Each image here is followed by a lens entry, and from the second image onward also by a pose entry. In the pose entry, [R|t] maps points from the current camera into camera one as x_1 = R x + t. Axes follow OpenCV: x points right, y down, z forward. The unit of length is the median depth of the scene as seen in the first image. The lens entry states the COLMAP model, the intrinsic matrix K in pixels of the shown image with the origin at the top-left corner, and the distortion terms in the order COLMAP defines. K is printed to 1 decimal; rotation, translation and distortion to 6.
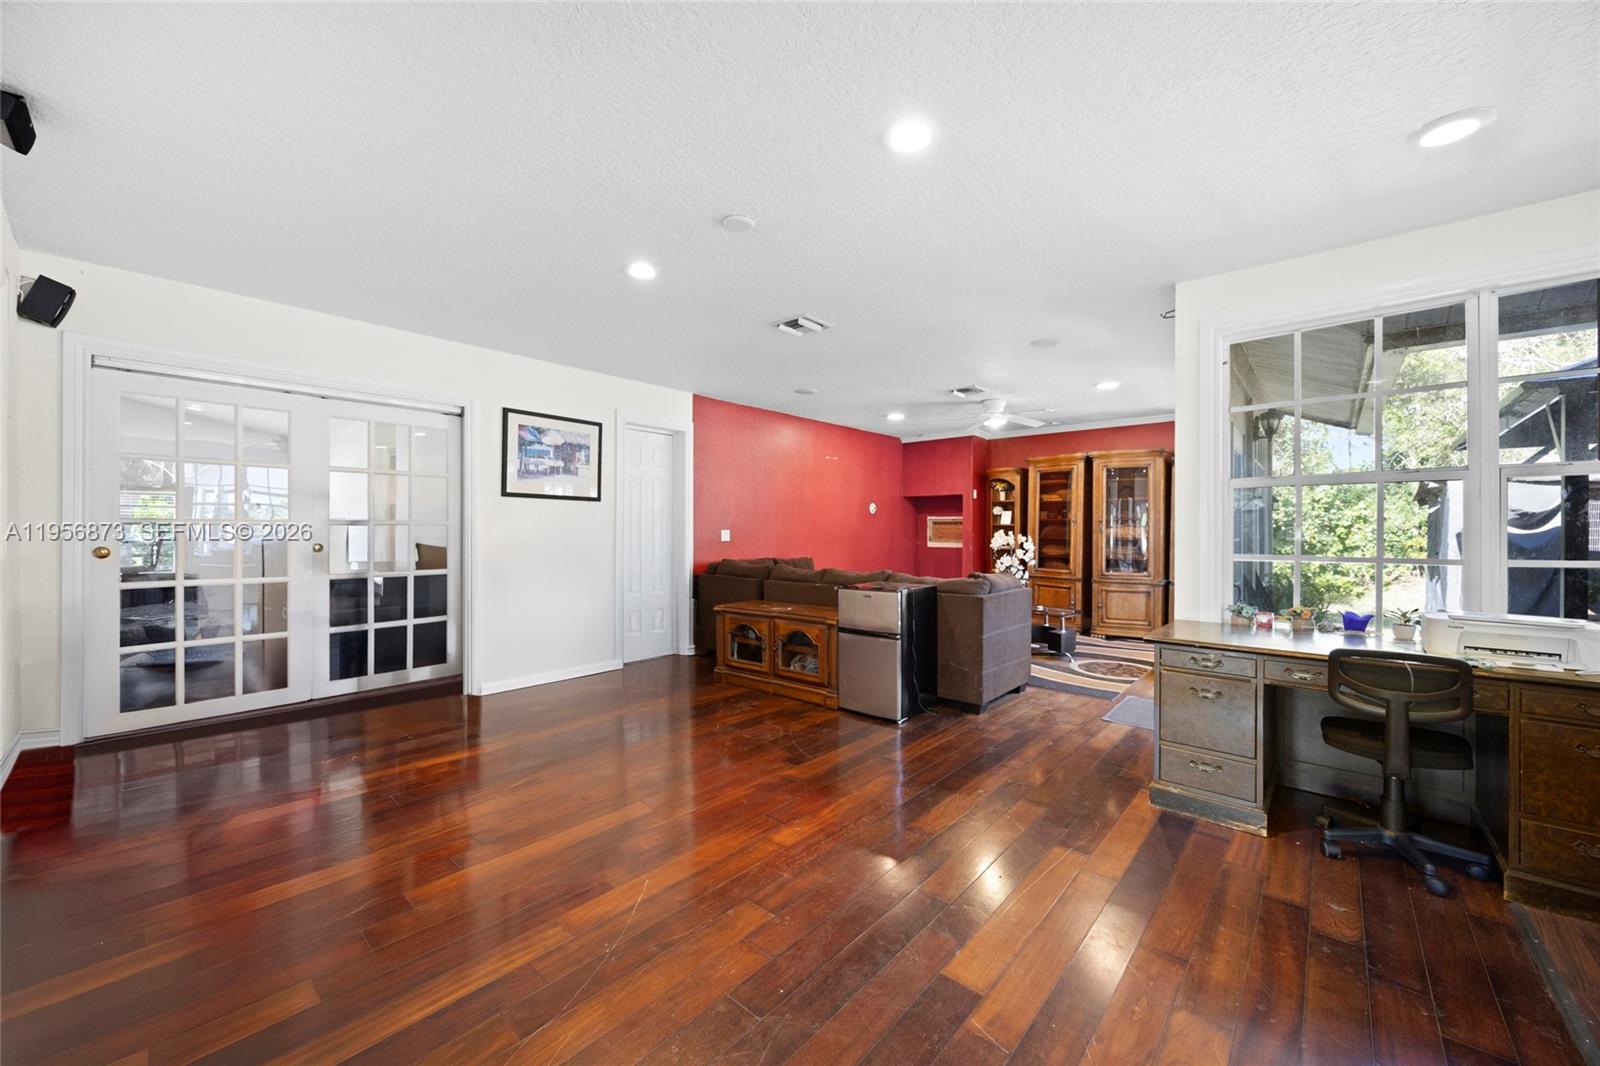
lens RADIAL K [[613.9, 0, 794.8], [0, 613.9, 530.3], [0, 0, 1]] dist [-0.002044, -0.000093]
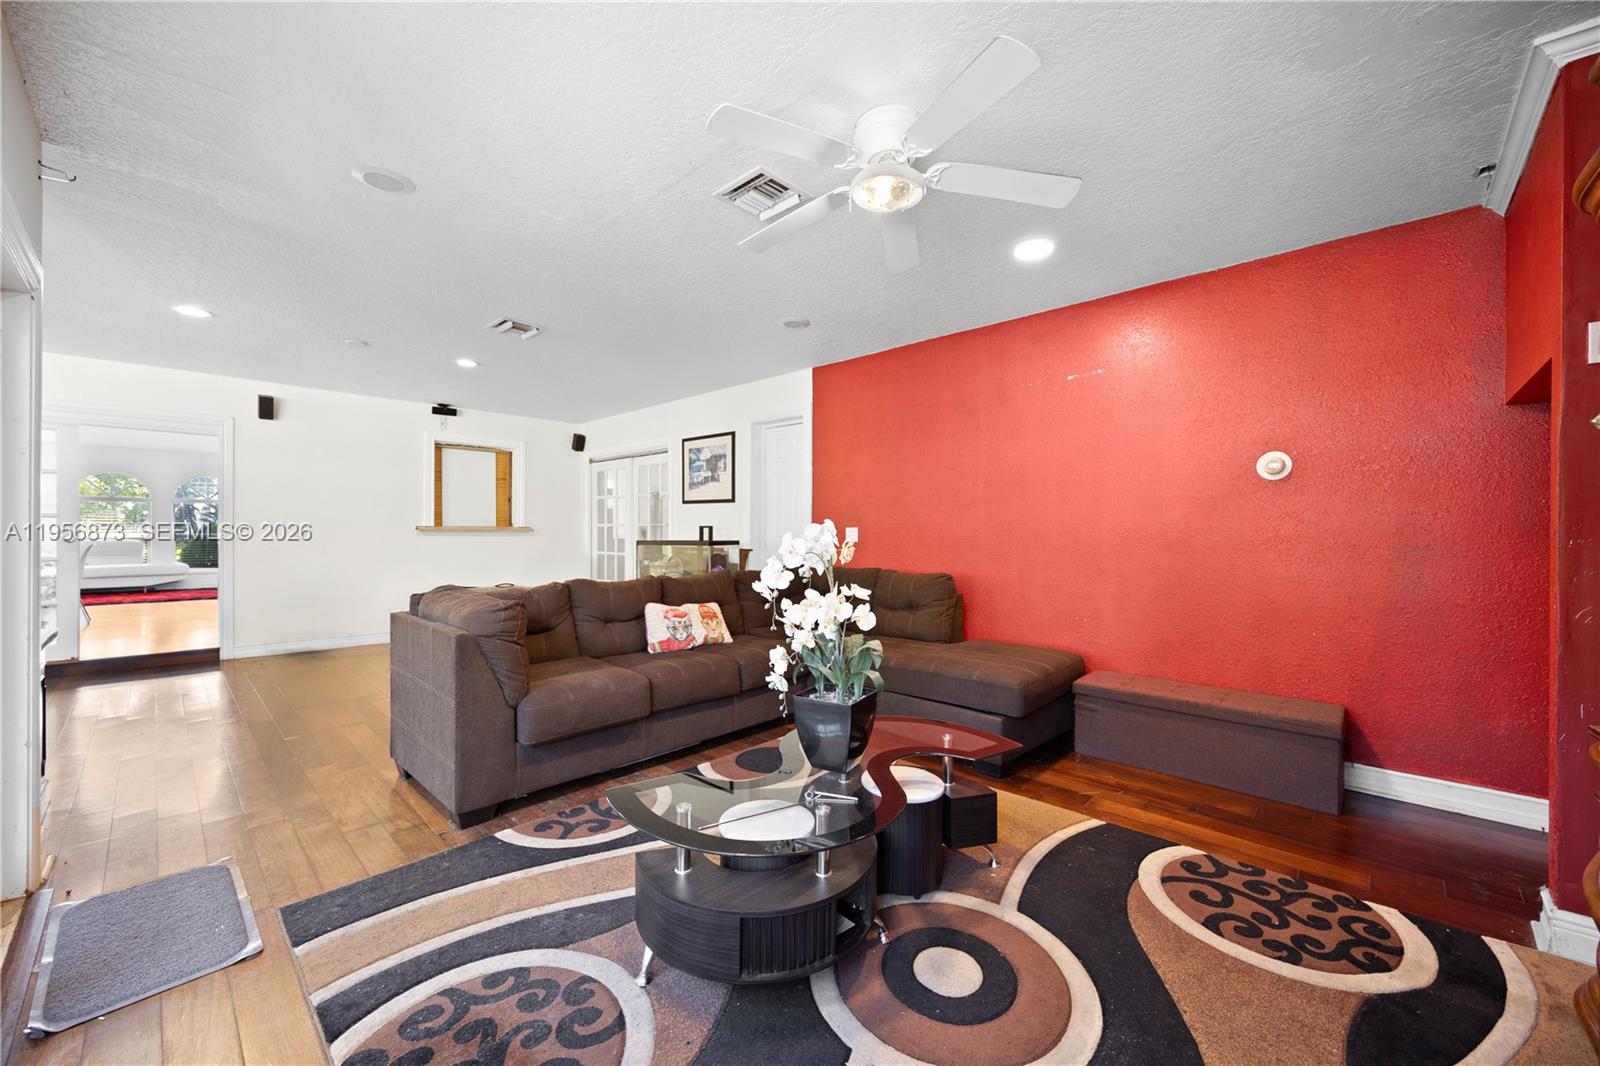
lens RADIAL K [[613.9, 0, 800.9], [0, 613.9, 537.0], [0, 0, 1]] dist [-0.002044, -0.000093]
pose [[-0.030939, -0.002920, -0.999517, 0.830713], [-0.010848, 0.999938, -0.002586, 0.017901], [0.999462, 0.010763, -0.030969, 1.226530]]
